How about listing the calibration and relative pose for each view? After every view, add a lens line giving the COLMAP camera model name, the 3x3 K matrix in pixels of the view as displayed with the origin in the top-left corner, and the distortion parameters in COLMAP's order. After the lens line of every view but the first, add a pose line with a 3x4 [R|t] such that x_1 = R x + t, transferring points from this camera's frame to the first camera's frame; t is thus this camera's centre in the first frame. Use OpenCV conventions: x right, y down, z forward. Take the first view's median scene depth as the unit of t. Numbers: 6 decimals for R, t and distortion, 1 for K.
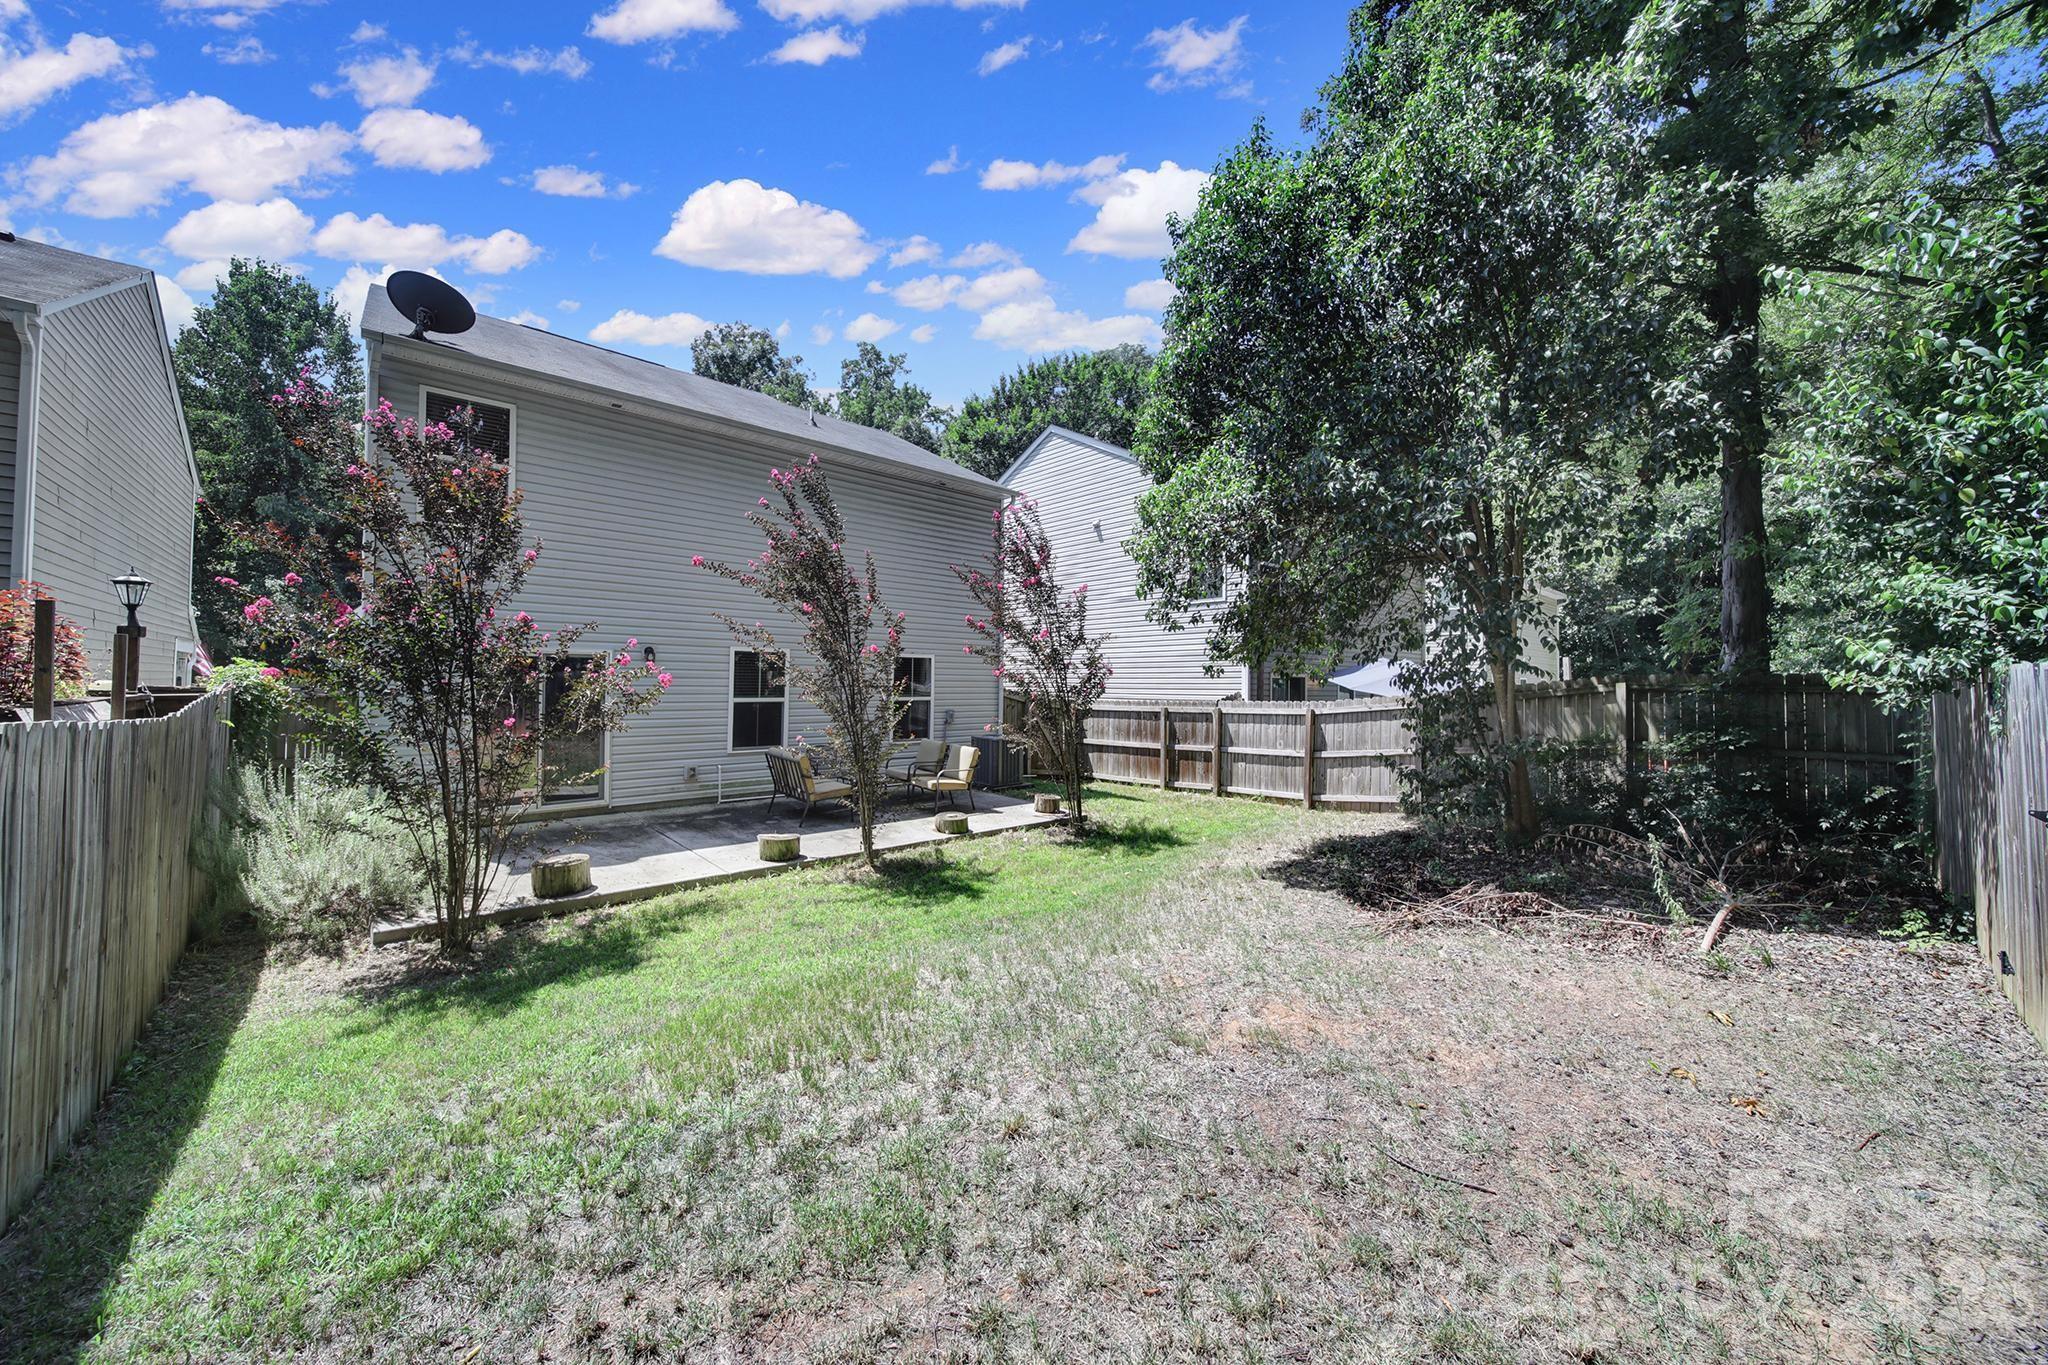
lens RADIAL K [[710.5, 0, 1011.0], [0, 710.5, 670.5], [0, 0, 1]] dist [-0.000701, -0.000396]
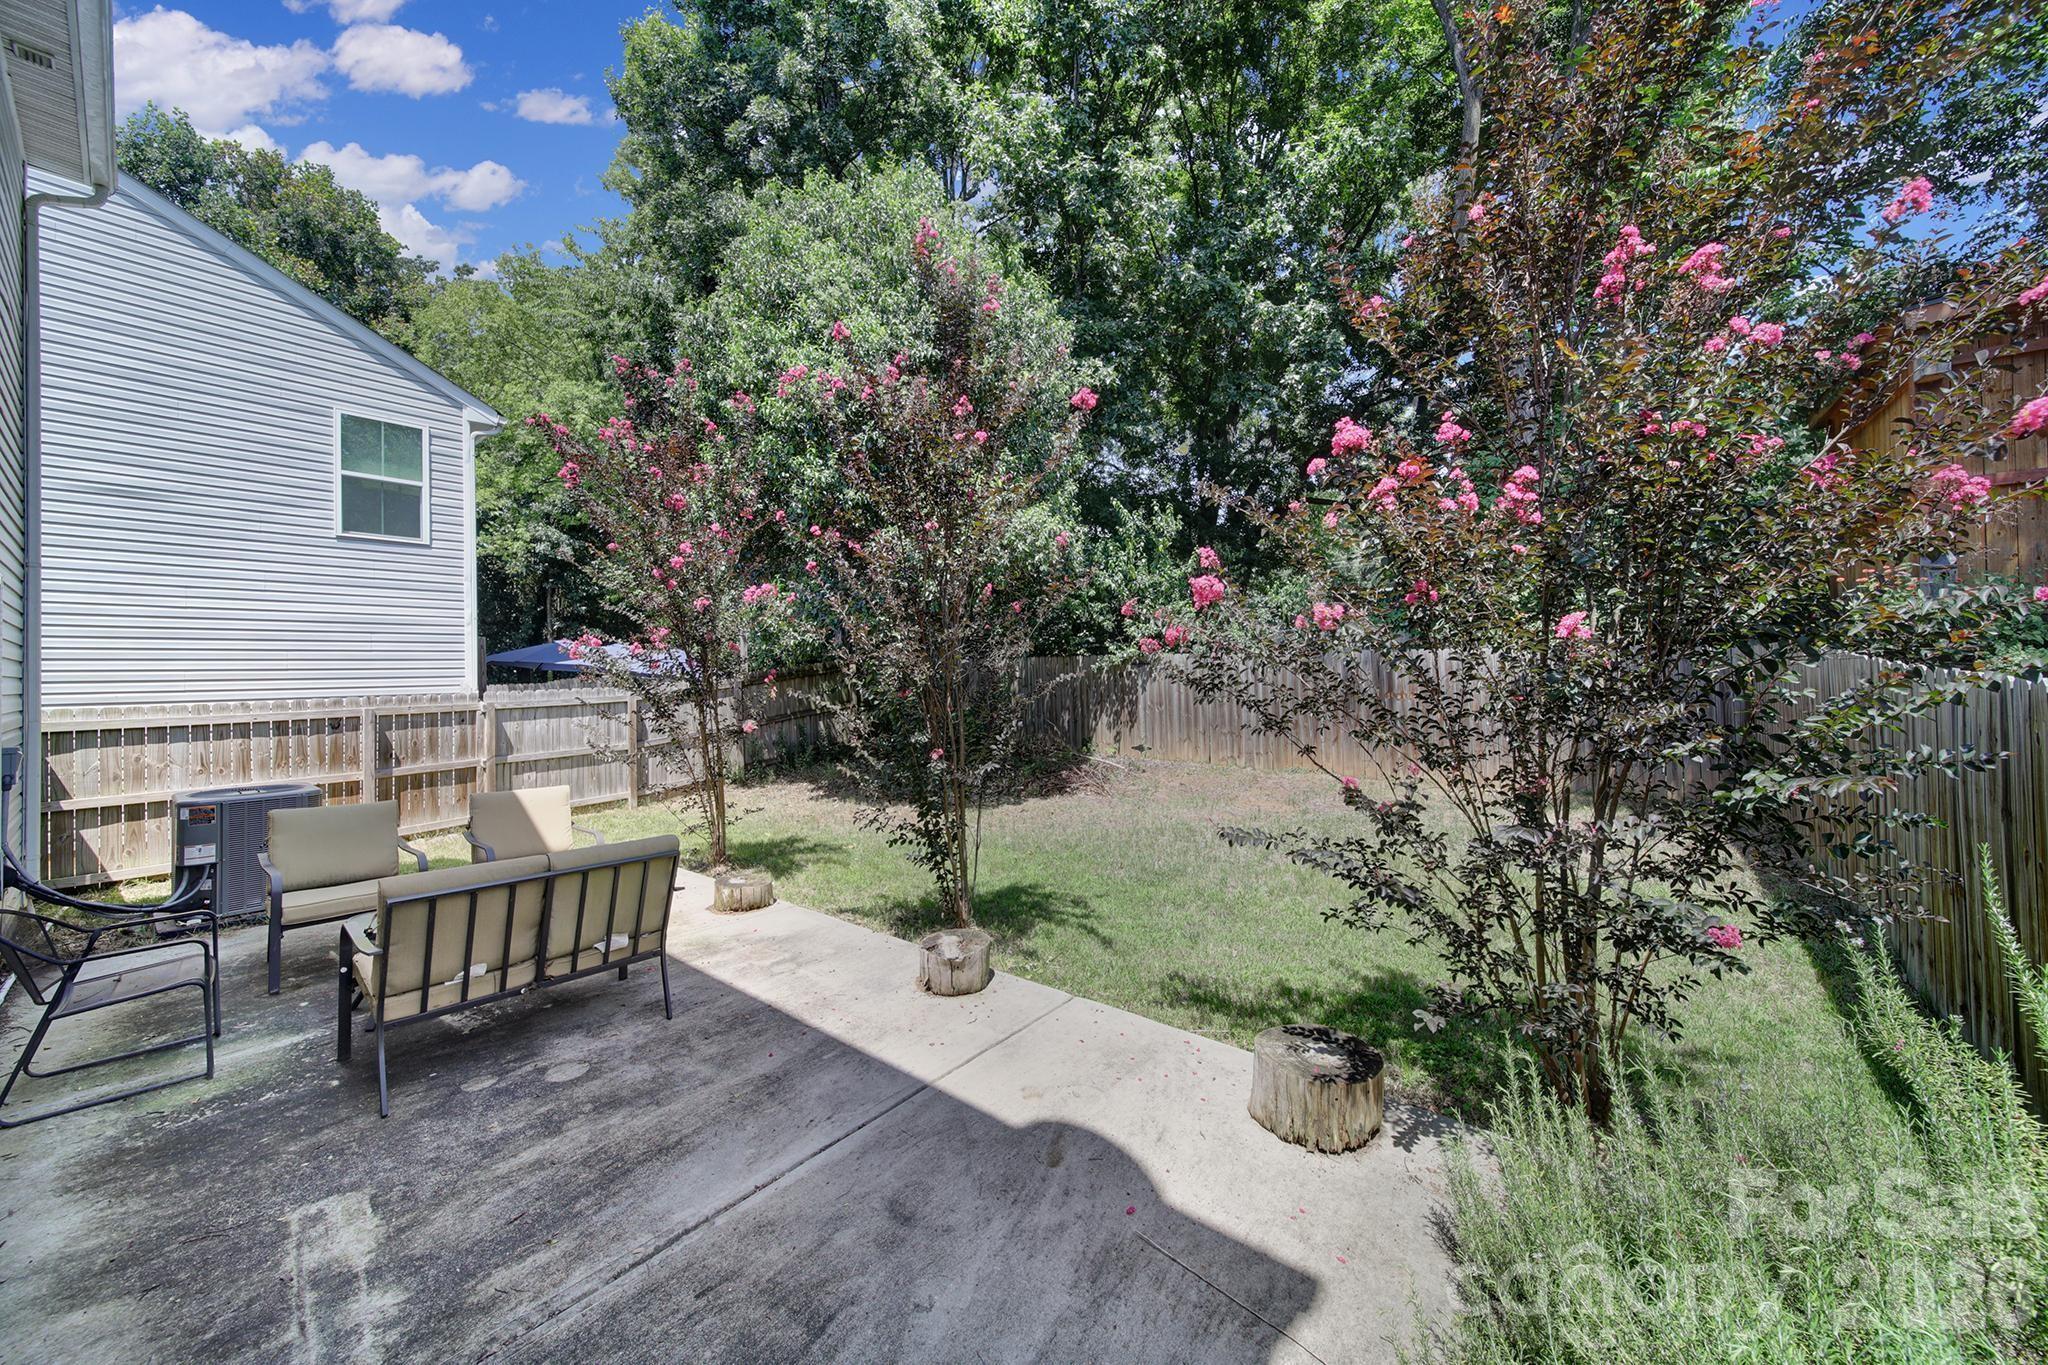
lens RADIAL K [[710.5, 0, 1028.7], [0, 710.5, 666.2], [0, 0, 1]] dist [-0.000701, -0.000396]
pose [[-0.172133, 0.003797, 0.985066, -0.610884], [-0.004137, 0.999981, -0.004578, 0.023110], [-0.985065, -0.004863, -0.172114, 0.742561]]
